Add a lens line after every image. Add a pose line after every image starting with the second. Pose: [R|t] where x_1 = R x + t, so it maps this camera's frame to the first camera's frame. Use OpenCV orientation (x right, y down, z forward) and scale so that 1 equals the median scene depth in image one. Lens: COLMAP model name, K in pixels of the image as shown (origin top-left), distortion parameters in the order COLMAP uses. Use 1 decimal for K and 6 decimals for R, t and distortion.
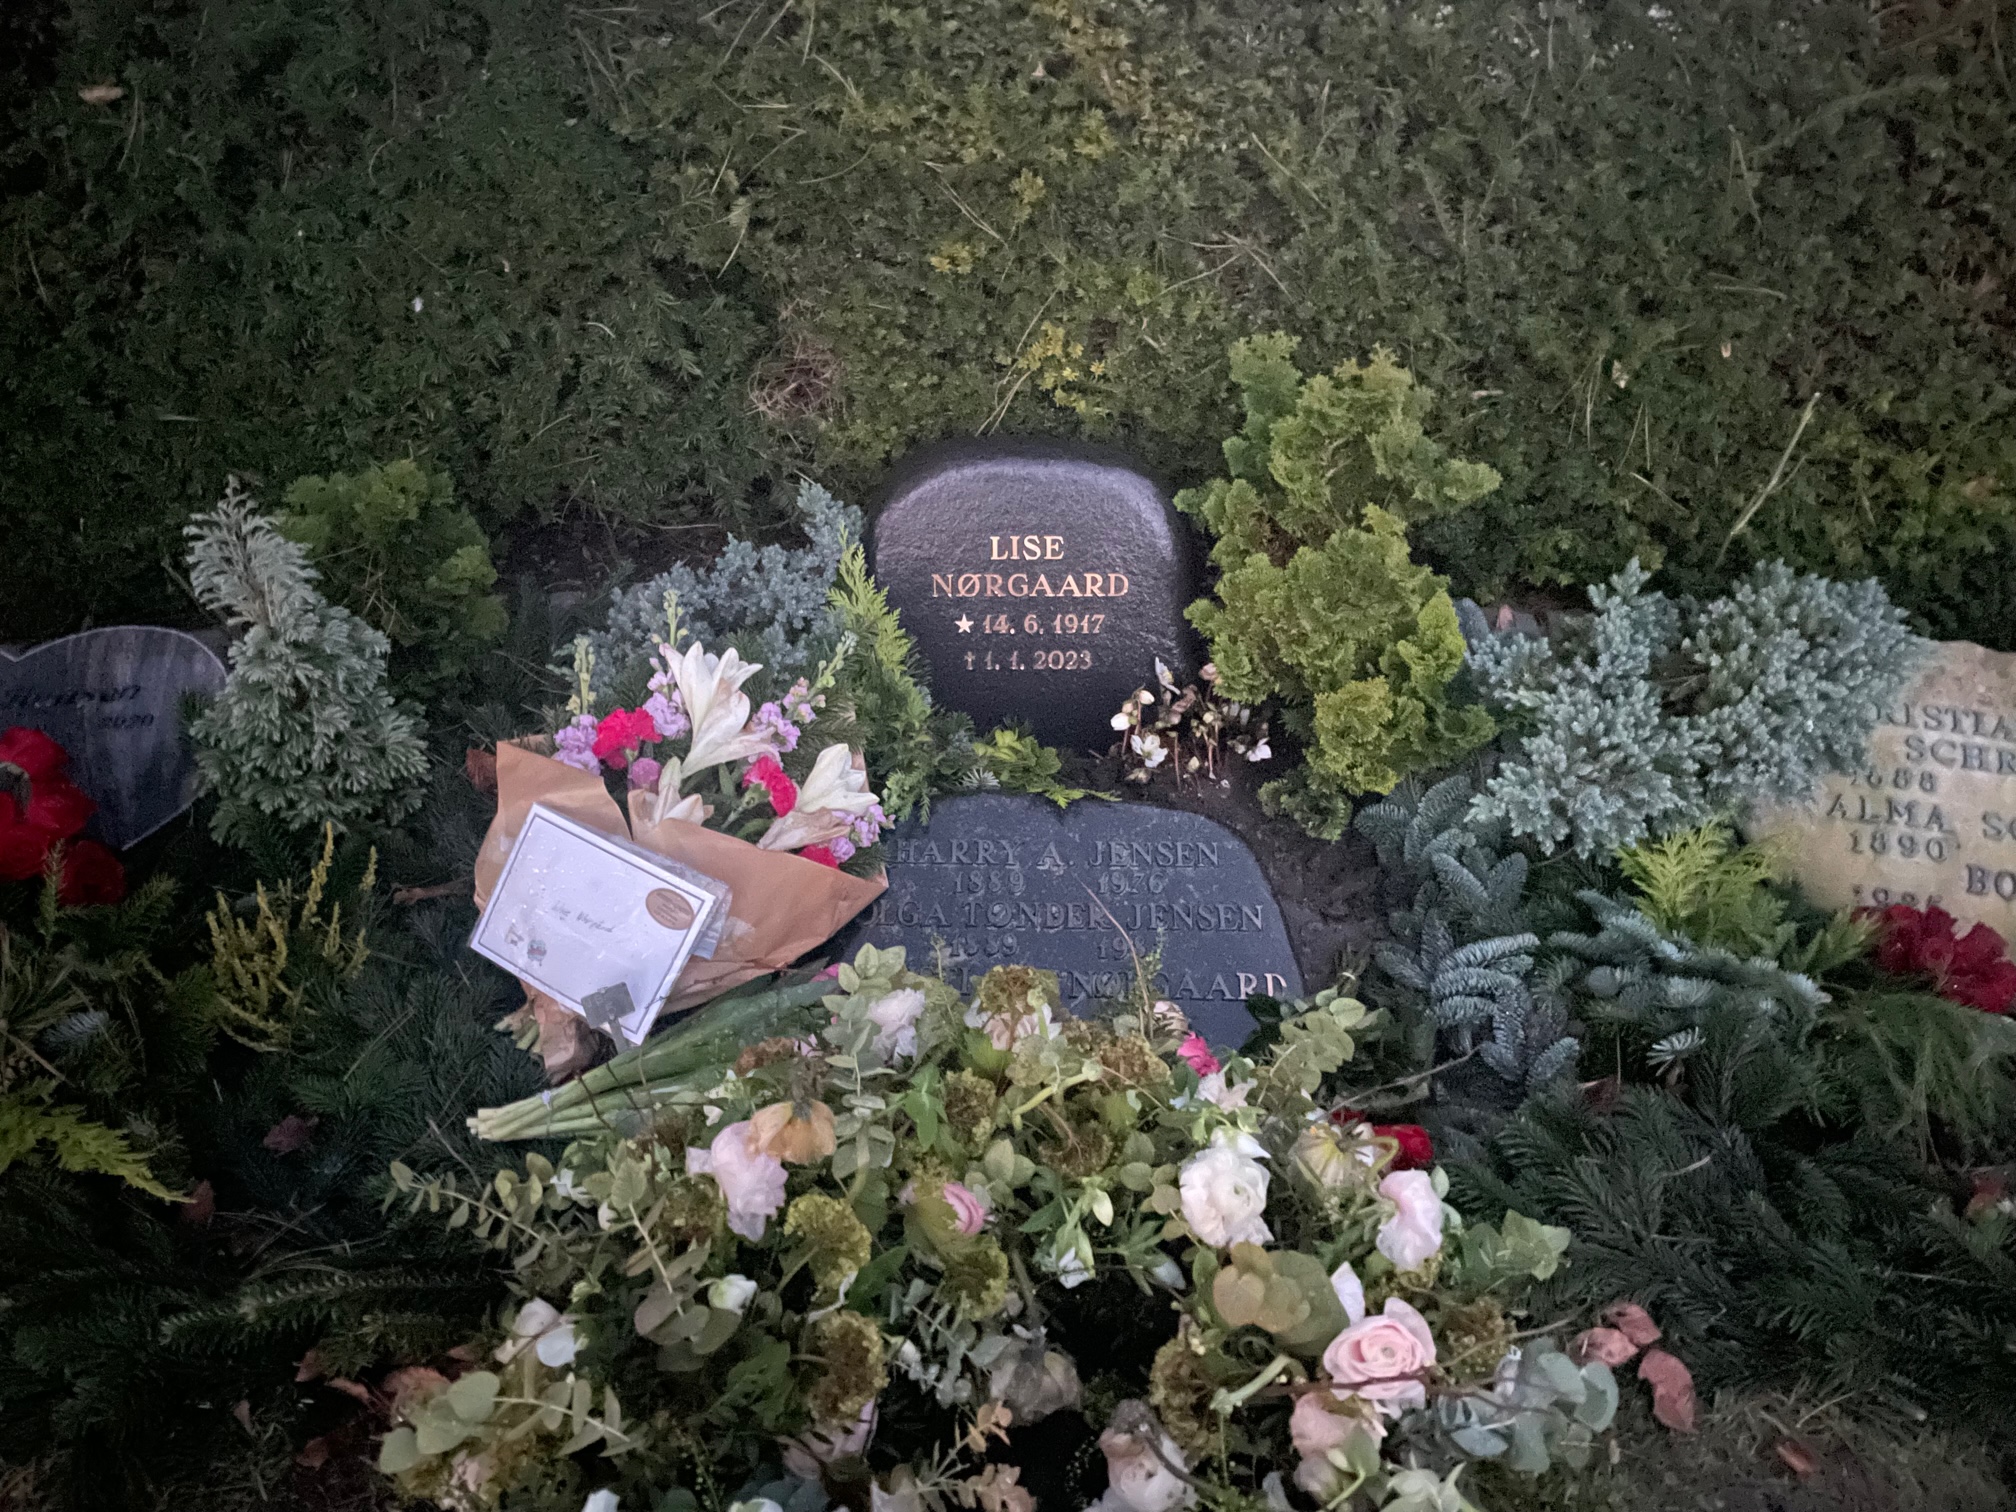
lens RADIAL K [[1575.8, 0, 975.7], [0, 1575.8, 695.9], [0, 0, 1]] dist [0.006058, -0.012213]
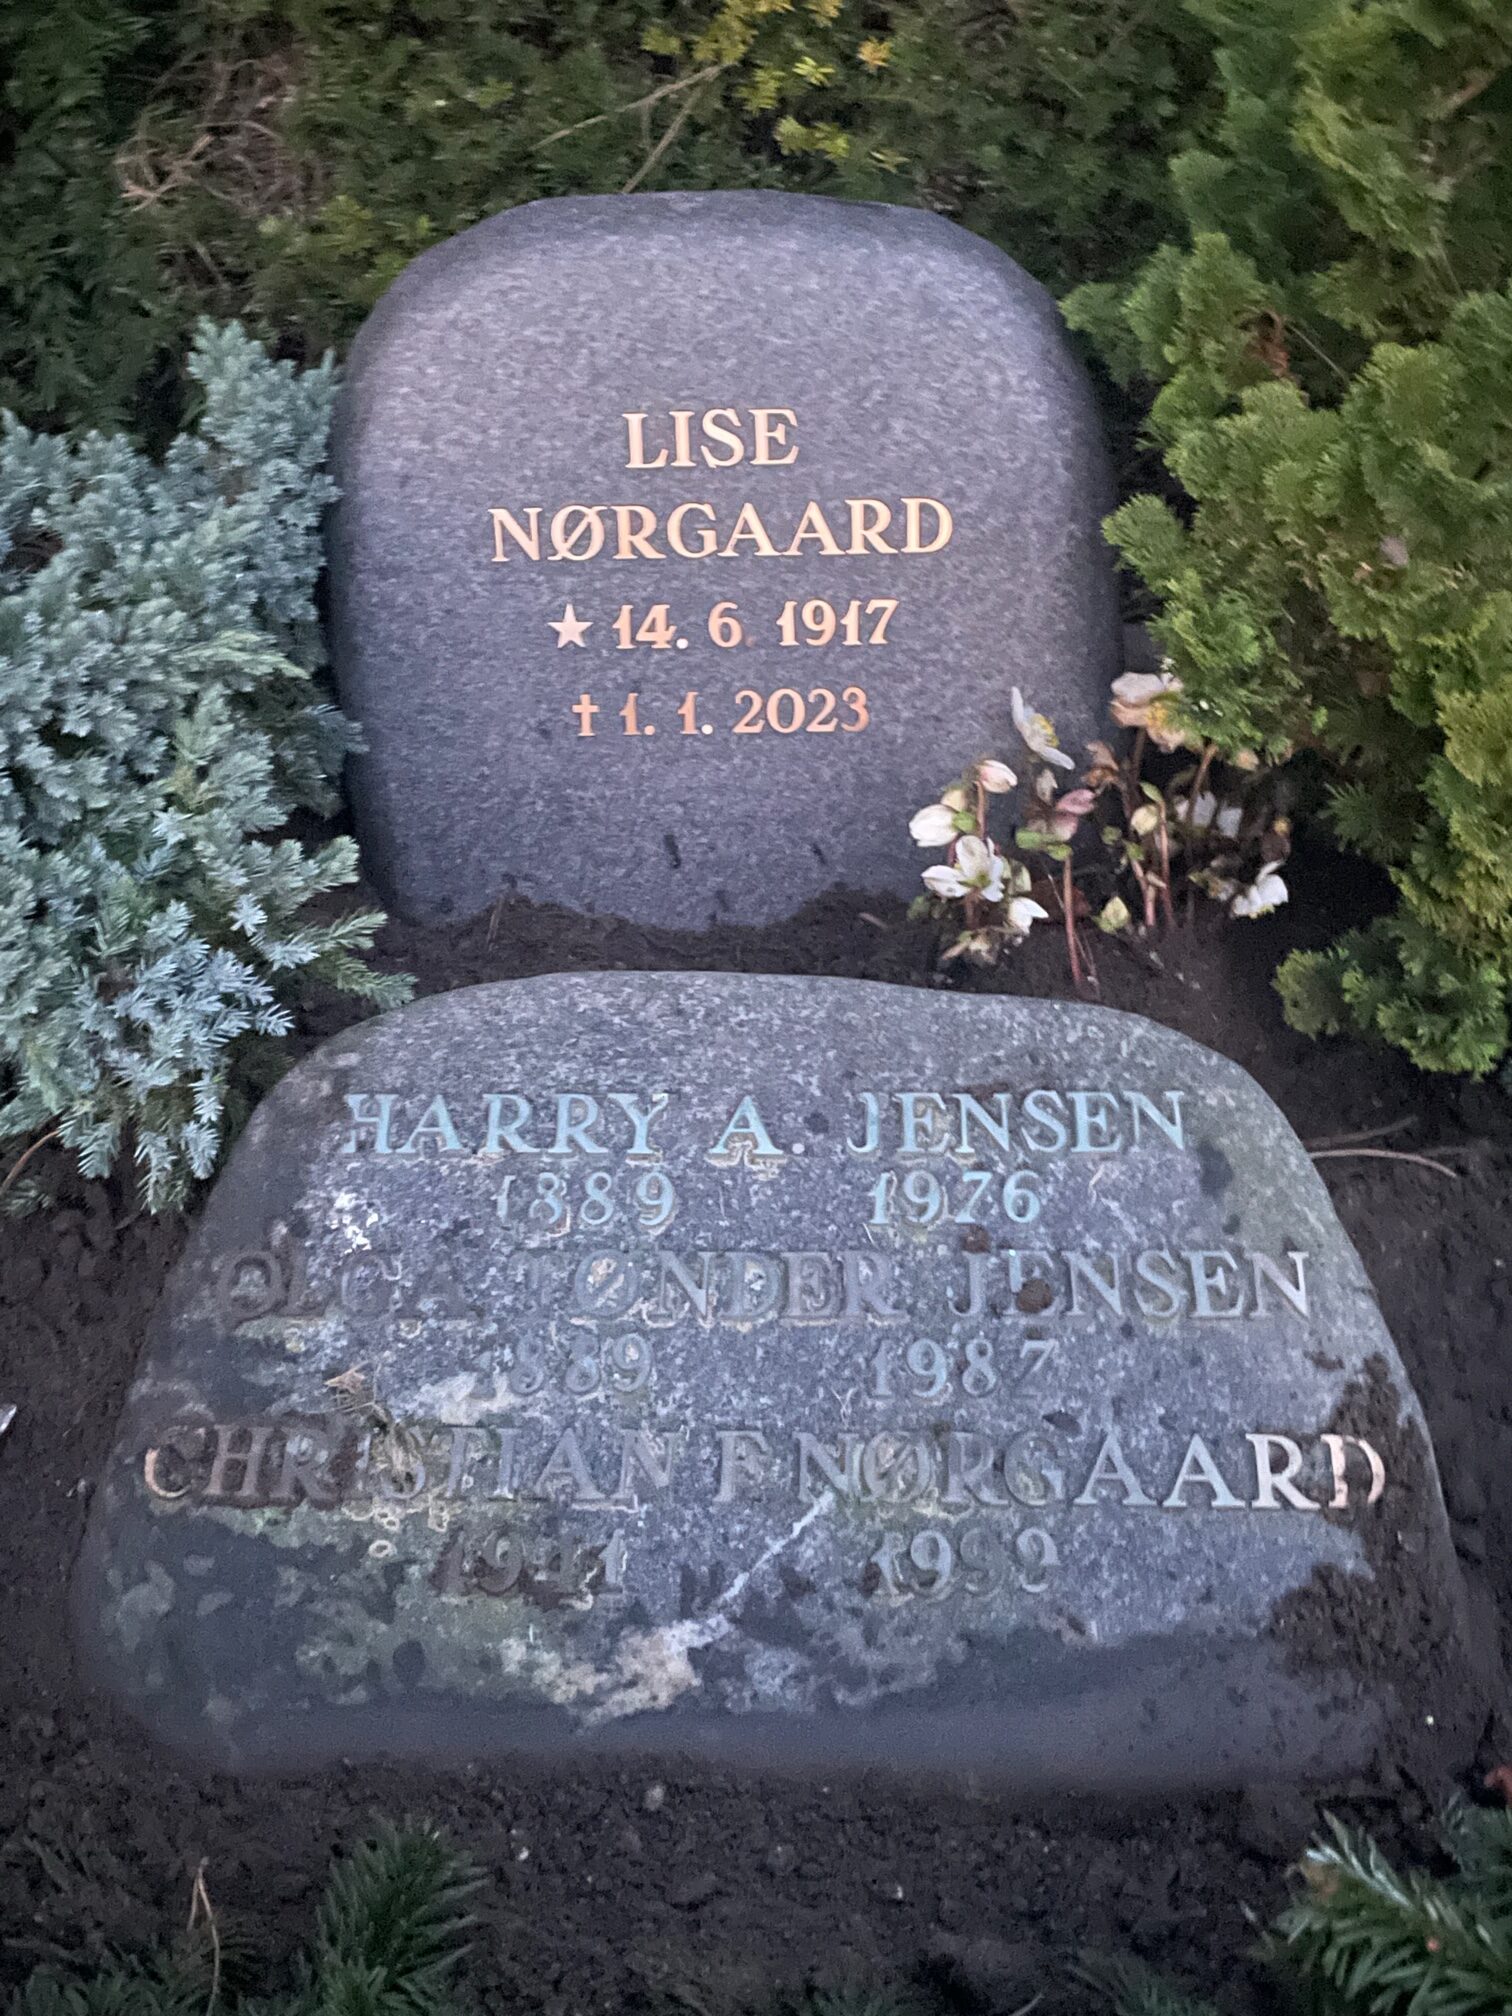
lens RADIAL K [[2305.5, 0, 759.2], [0, 2305.5, 1014.2], [0, 0, 1]] dist [0.013218, 0.000000]
pose [[0.999896, -0.014233, -0.002115, 0.045510], [0.014222, 0.999884, -0.005475, 0.065906], [0.002193, 0.005444, 0.999983, 0.383662]]
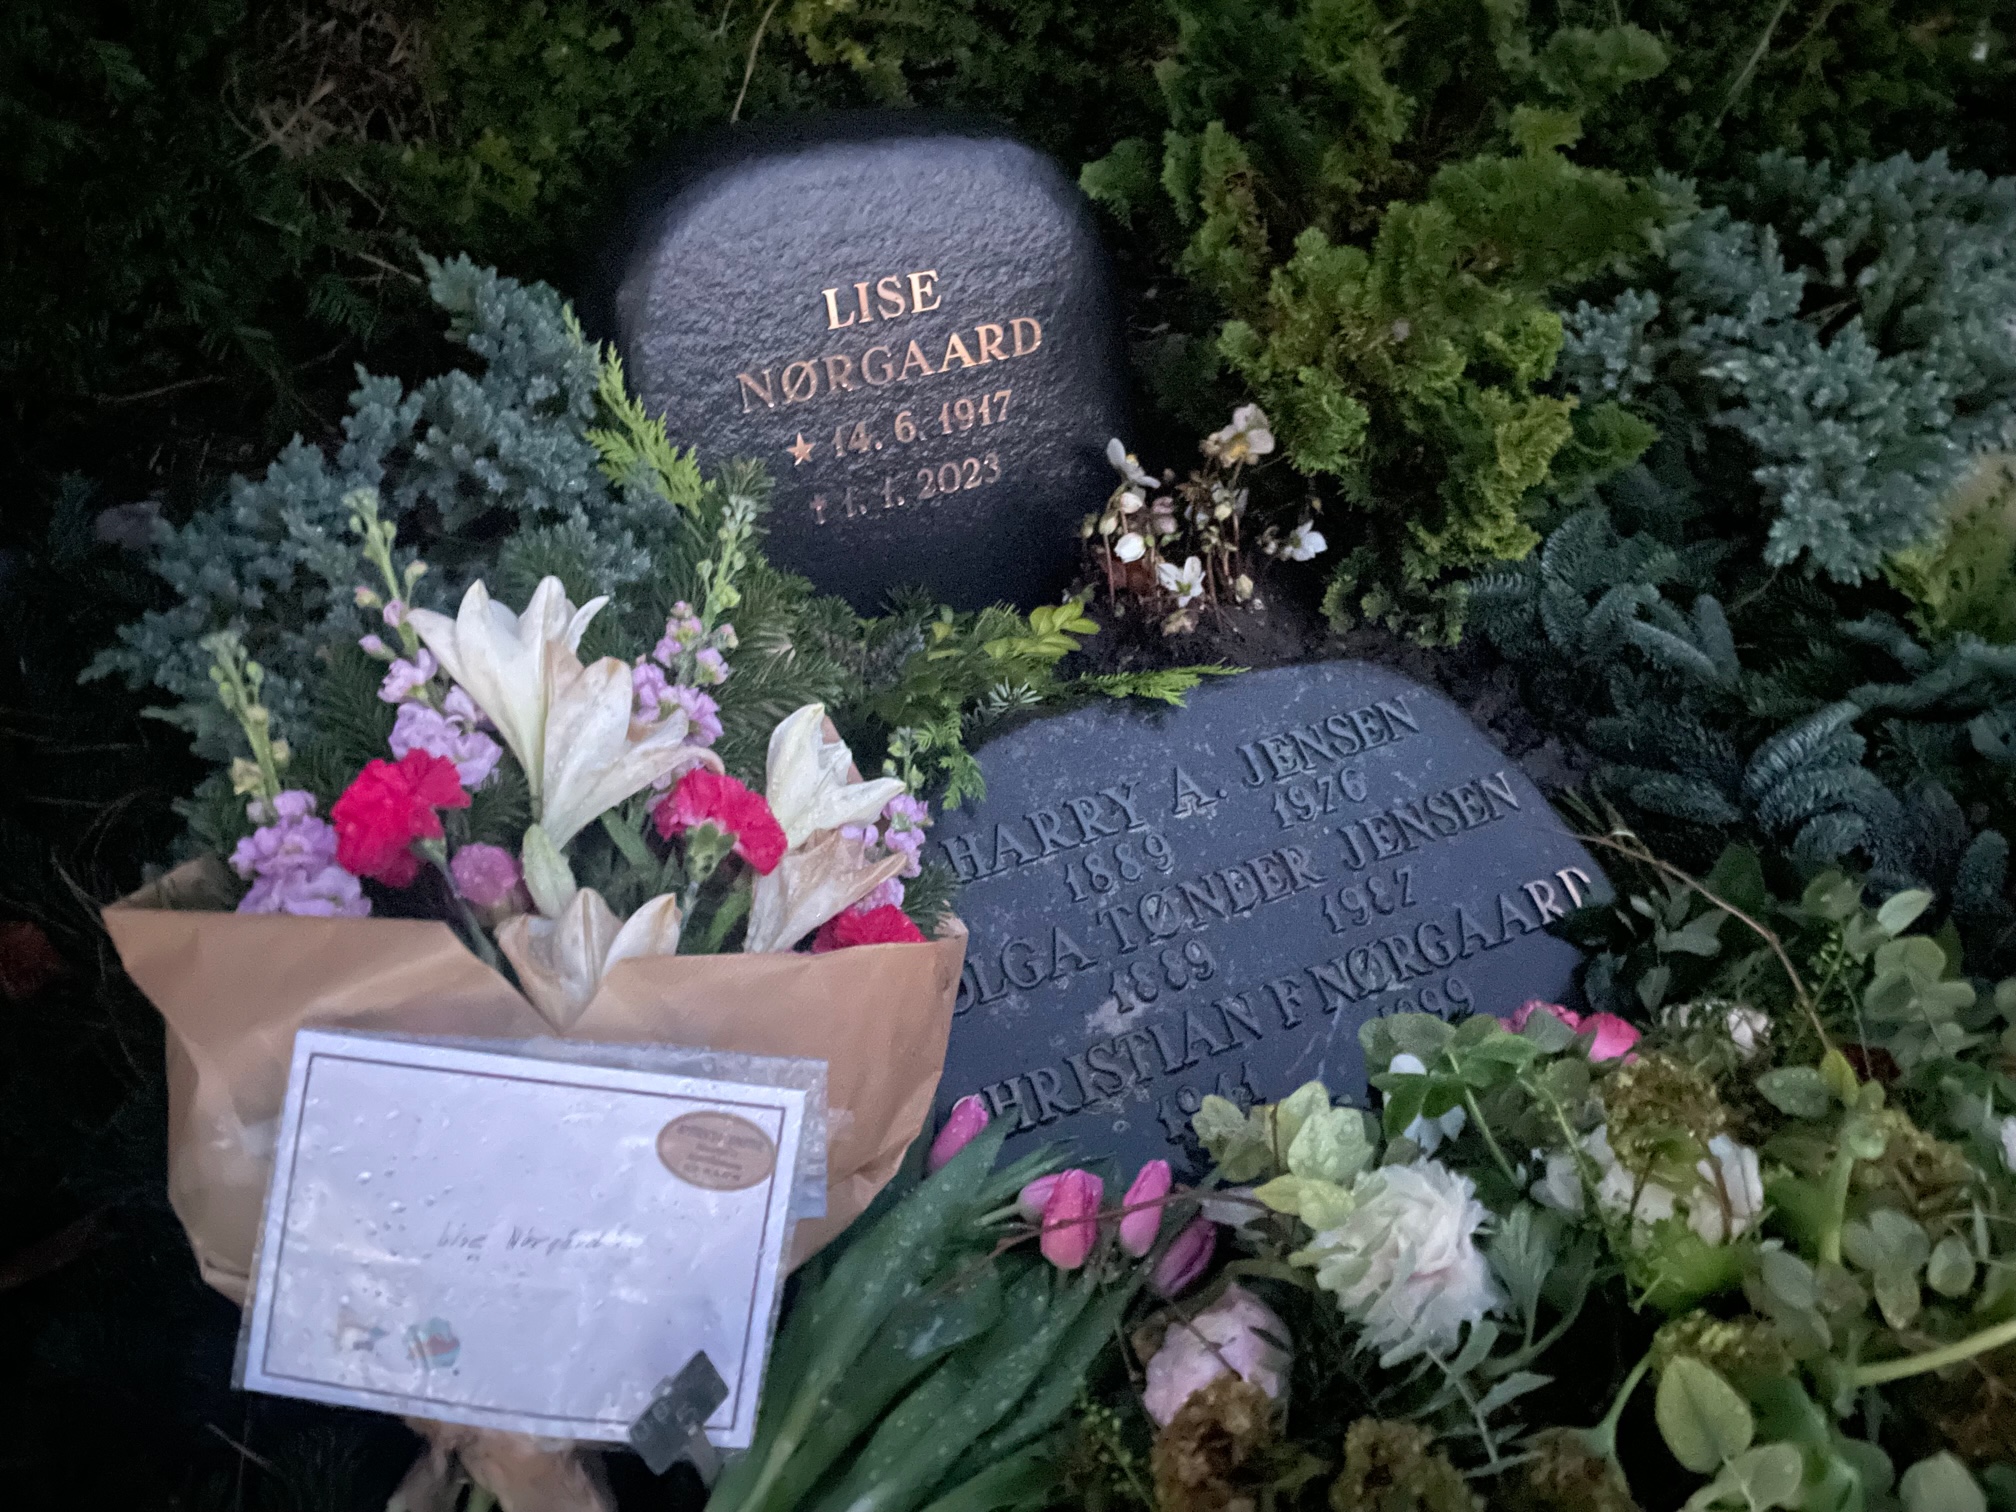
lens RADIAL K [[1575.8, 0, 1009.0], [0, 1575.8, 748.6], [0, 0, 1]] dist [0.006058, -0.012213]
pose [[0.875451, -0.279790, 0.394086, -0.210976], [0.215529, 0.955834, 0.199824, -0.041183], [-0.432589, -0.089999, 0.897088, 0.437101]]
